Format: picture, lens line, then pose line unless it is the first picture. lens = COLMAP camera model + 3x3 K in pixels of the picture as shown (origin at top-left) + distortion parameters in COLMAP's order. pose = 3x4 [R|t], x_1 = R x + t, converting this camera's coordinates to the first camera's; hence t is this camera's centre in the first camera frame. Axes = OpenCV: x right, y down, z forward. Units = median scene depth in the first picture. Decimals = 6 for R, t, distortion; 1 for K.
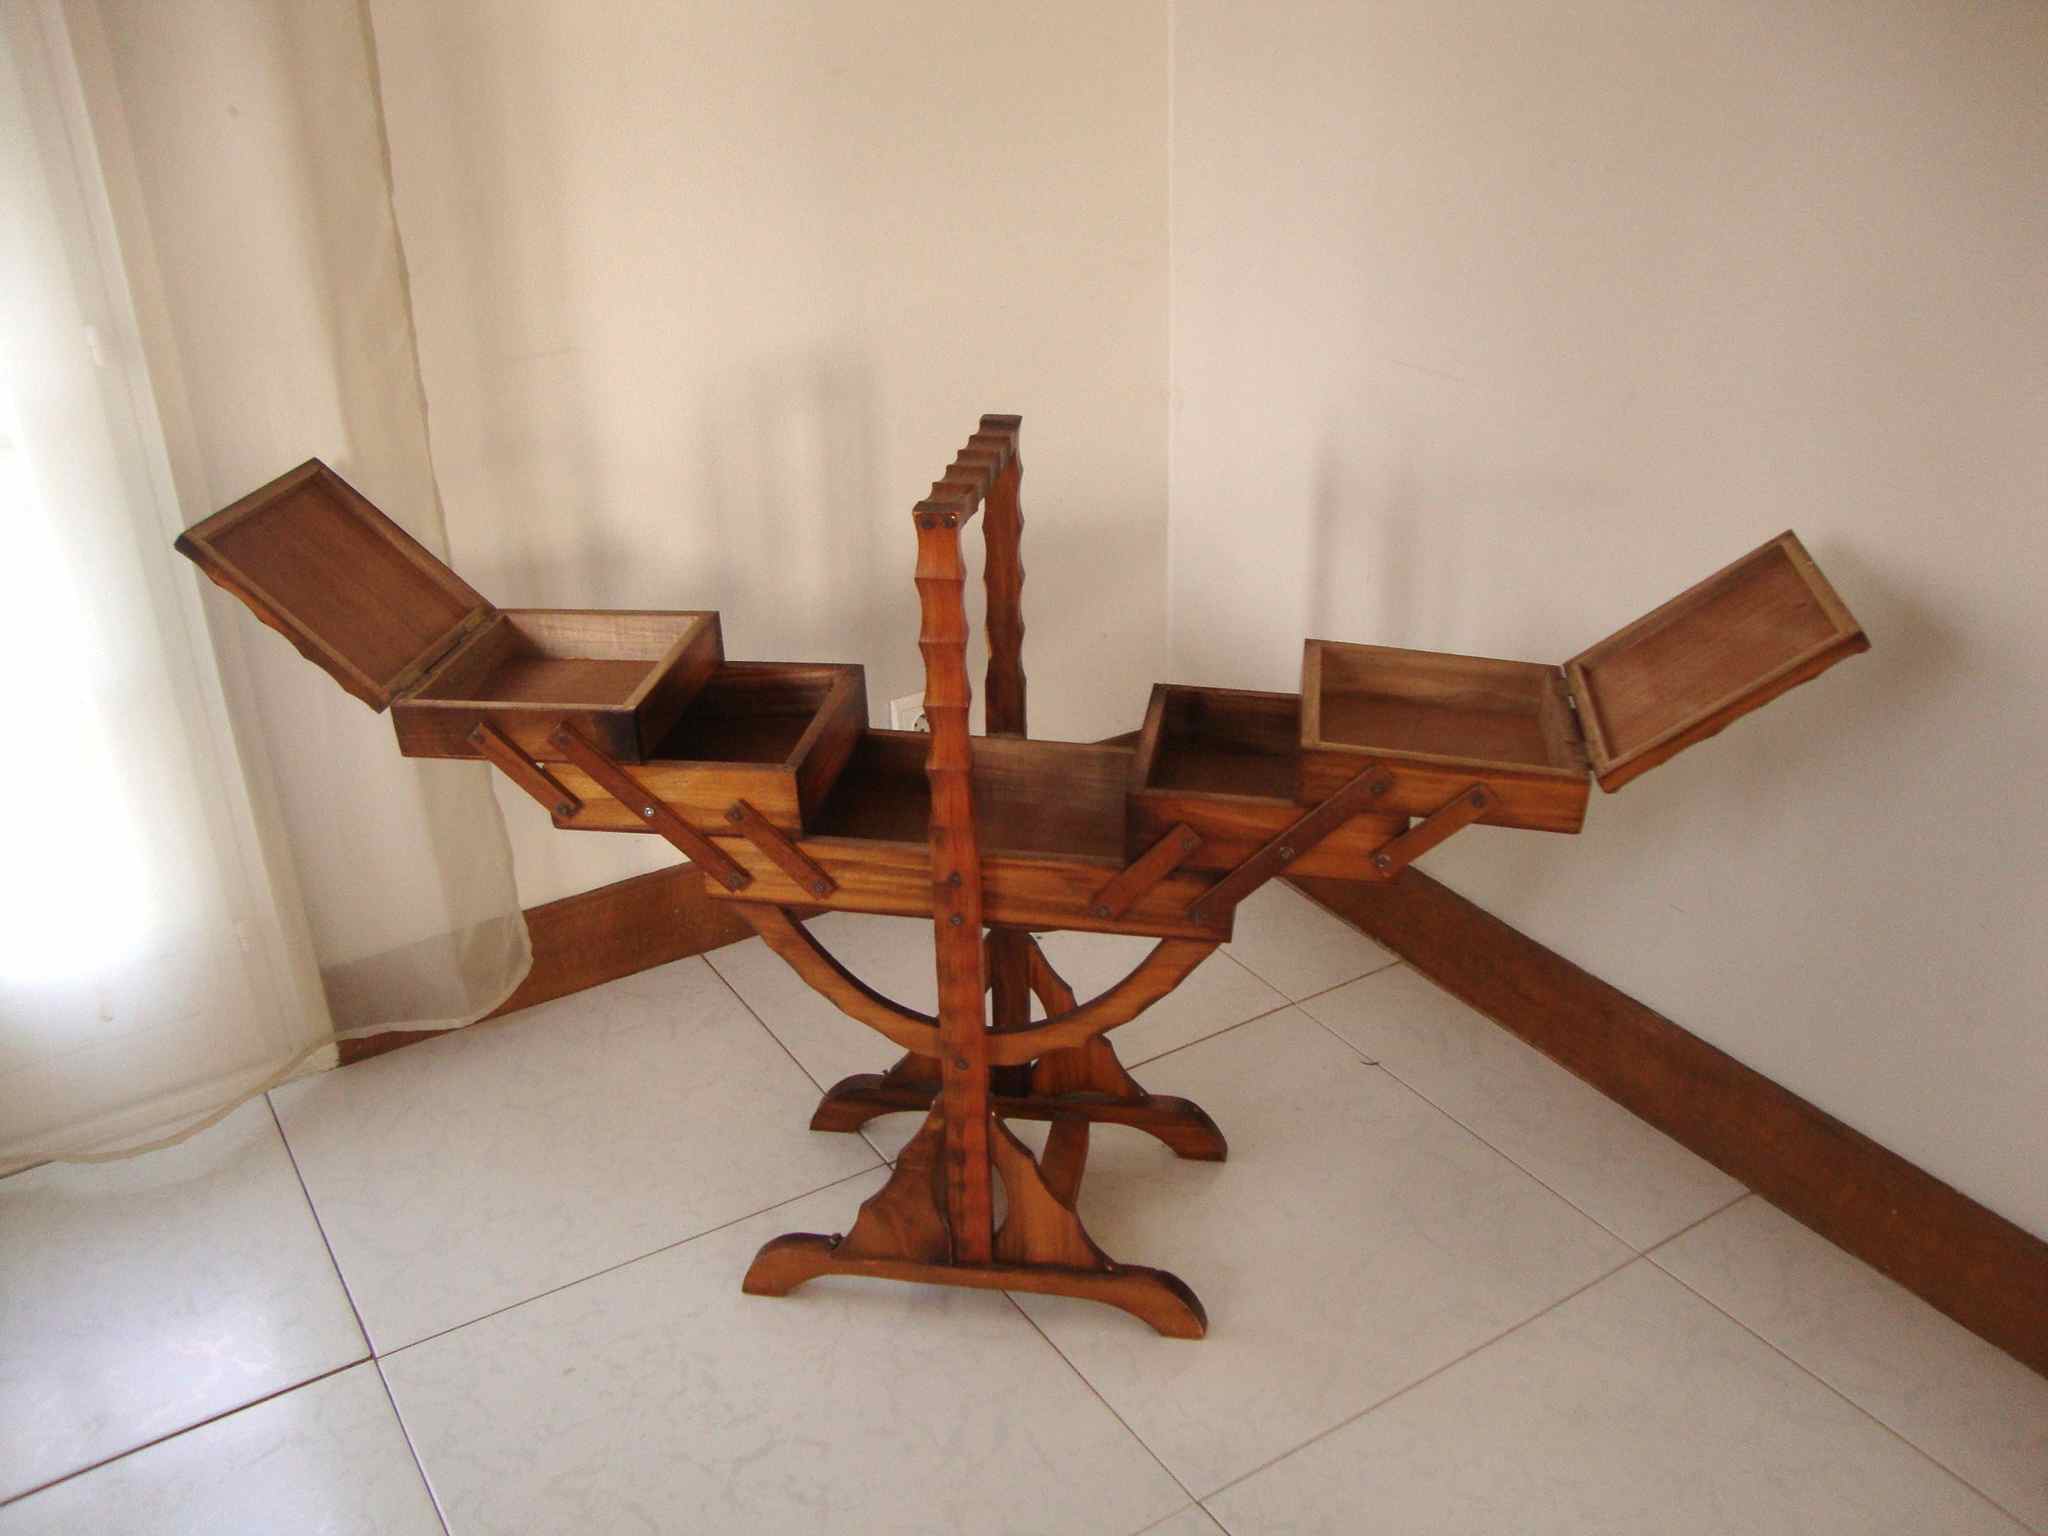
lens RADIAL K [[1783.7, 0, 1015.4], [0, 1783.7, 772.7], [0, 0, 1]] dist [-0.124489, 0.068318]
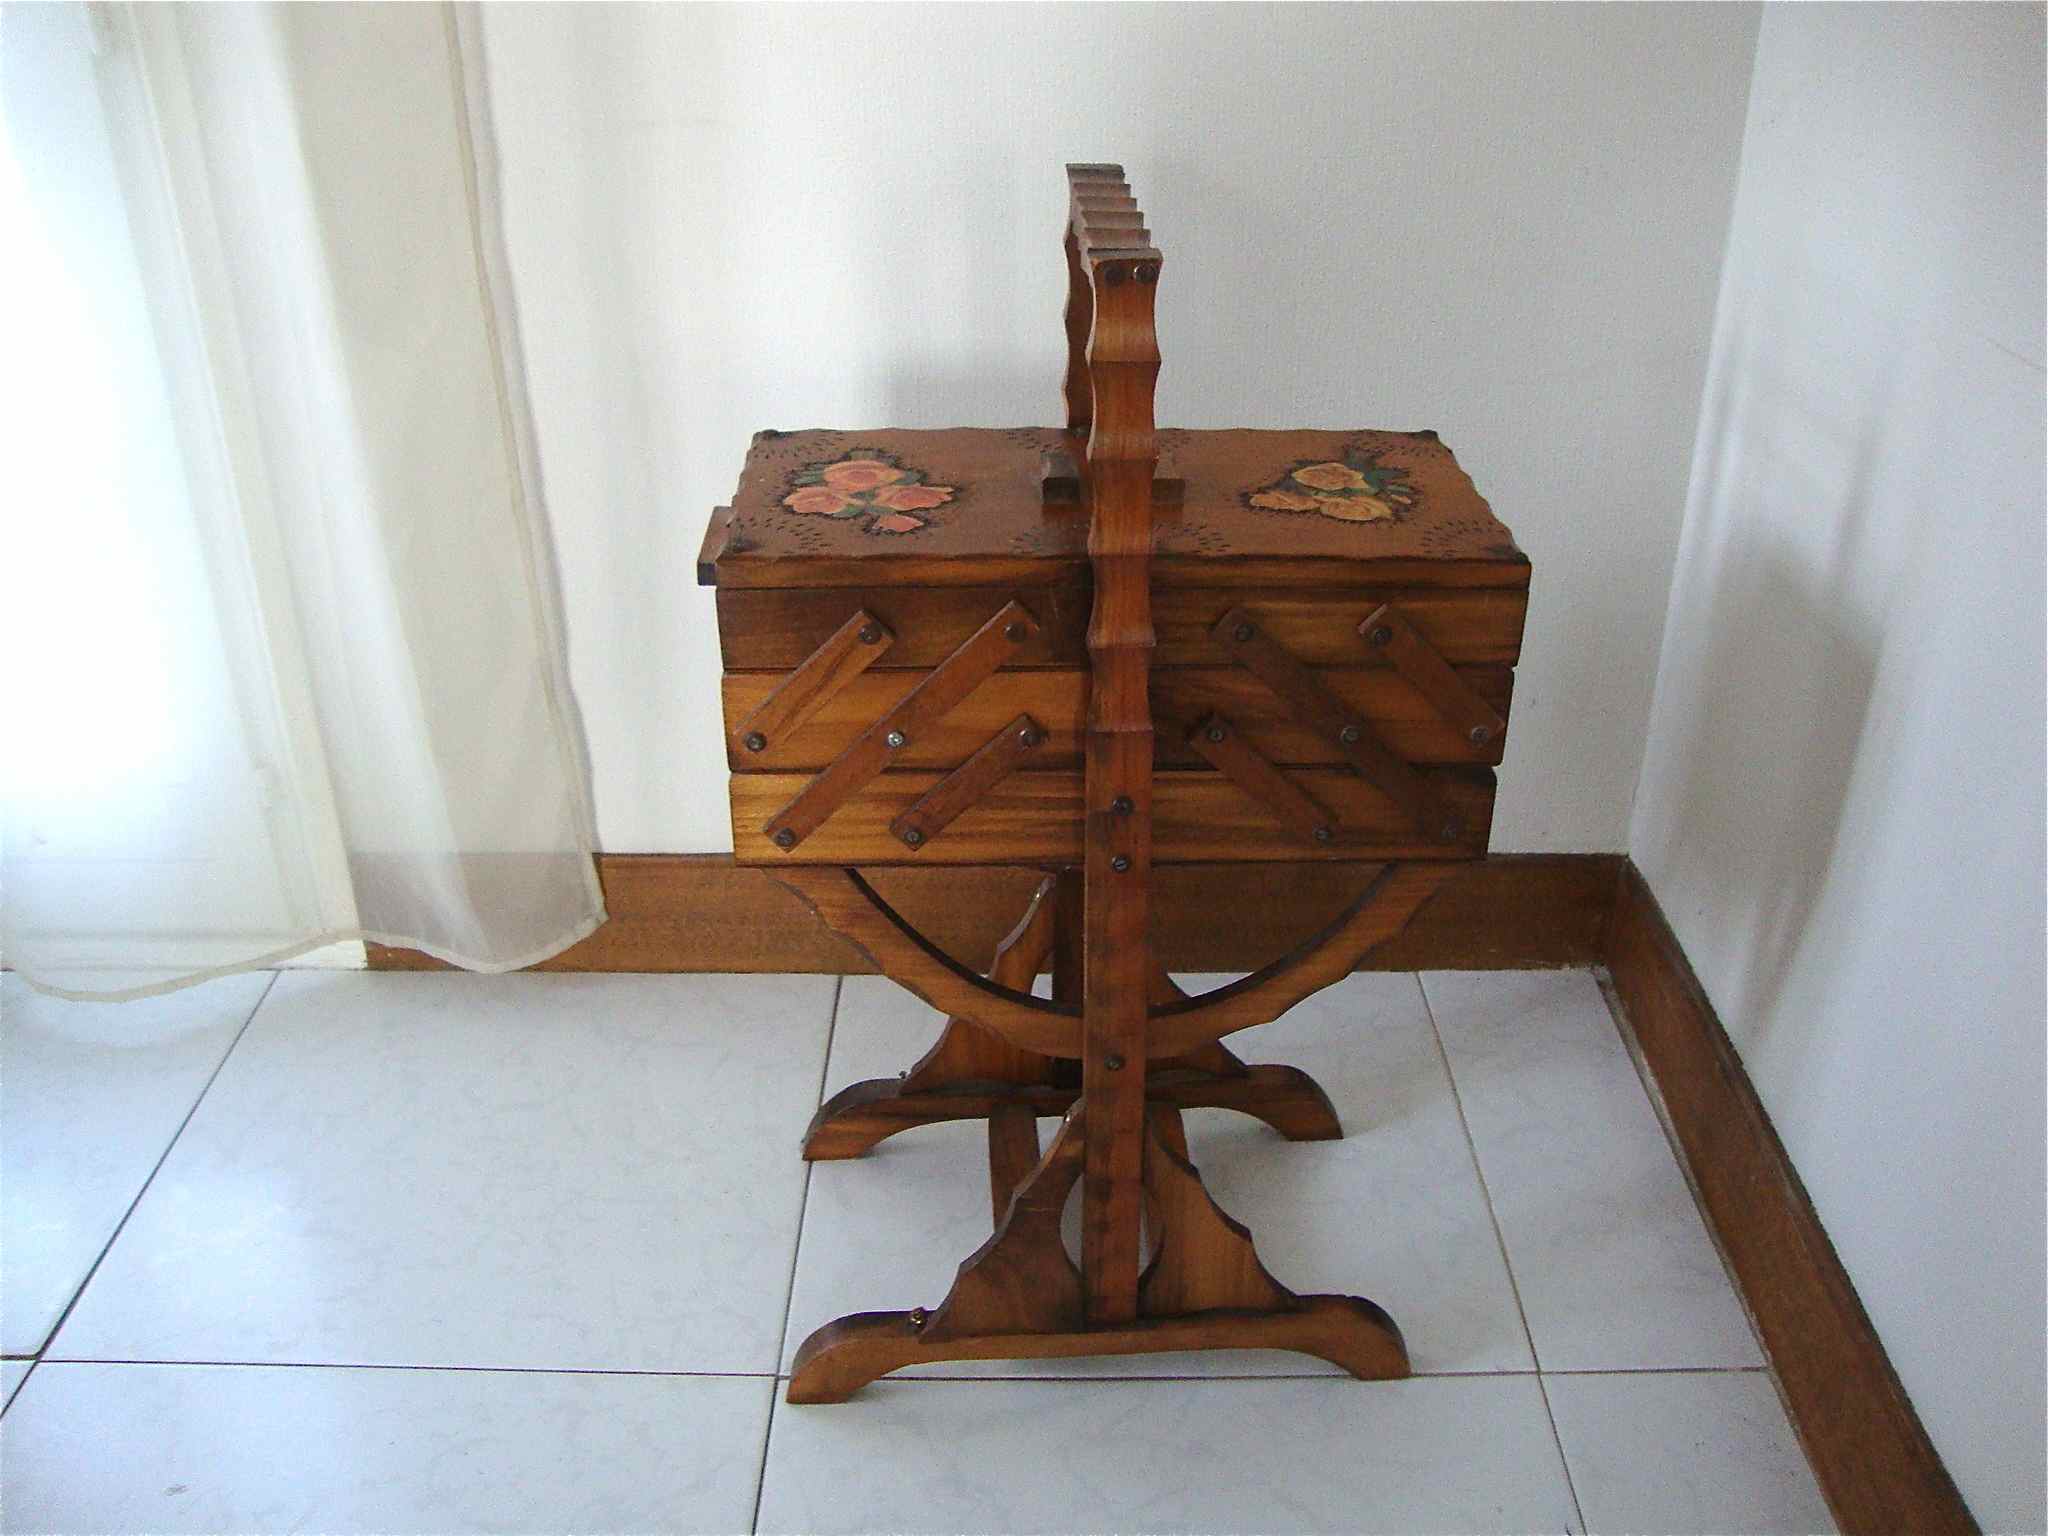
lens RADIAL K [[1783.7, 0, 1034.3], [0, 1783.7, 772.1], [0, 0, 1]] dist [-0.124489, 0.068318]
pose [[0.978069, -0.081105, 0.191843, -0.184037], [0.074316, 0.996336, 0.042334, 0.013350], [-0.194573, -0.027149, 0.980512, 0.294830]]
